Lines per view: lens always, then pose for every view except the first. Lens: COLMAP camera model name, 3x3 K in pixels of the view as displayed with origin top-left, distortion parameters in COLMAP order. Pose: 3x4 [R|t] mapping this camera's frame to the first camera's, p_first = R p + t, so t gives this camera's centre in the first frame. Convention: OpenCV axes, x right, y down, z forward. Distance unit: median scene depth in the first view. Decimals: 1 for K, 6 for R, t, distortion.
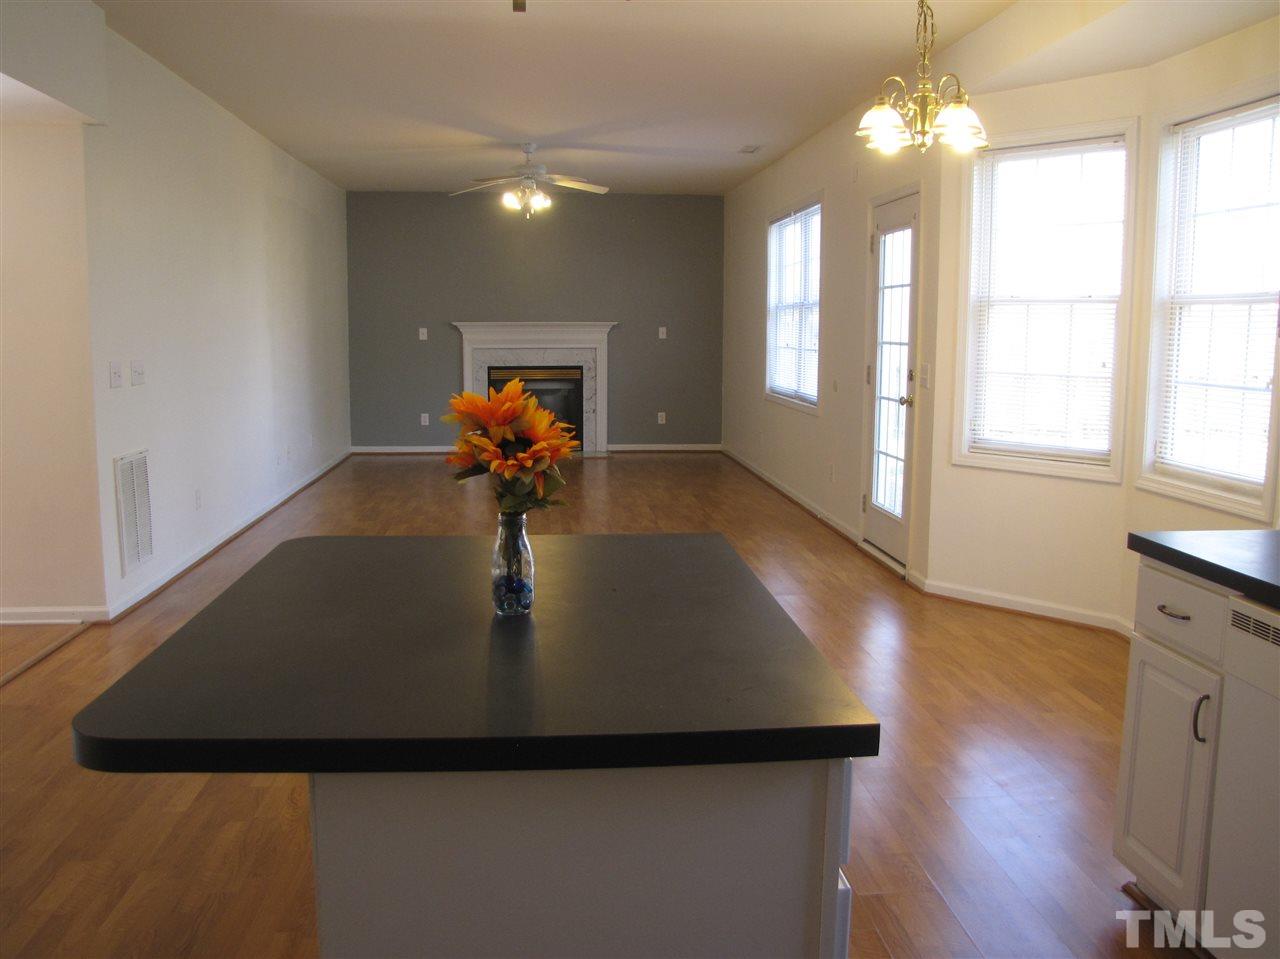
lens RADIAL K [[1092.0, 0, 638.7], [0, 1092.0, 452.5], [0, 0, 1]] dist [-0.194006, -0.000707]
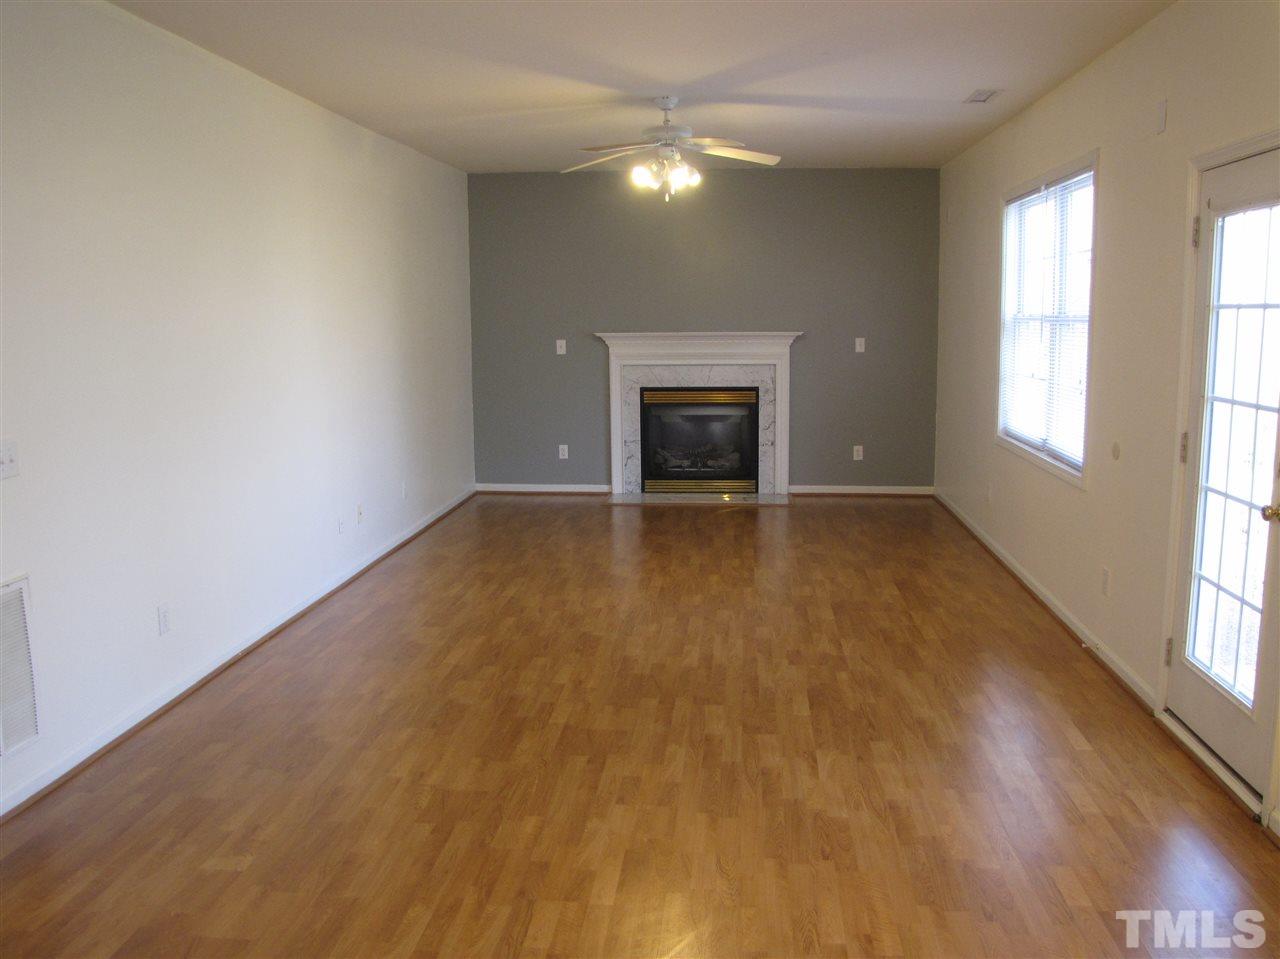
lens RADIAL K [[1060.3, 0, 645.1], [0, 1060.3, 456.8], [0, 0, 1]] dist [-0.184189, 0.159219]
pose [[0.982408, 0.013514, -0.186259, 0.014459], [-0.008890, 0.999632, 0.025639, -0.058301], [0.186537, -0.023532, 0.982166, 0.277156]]
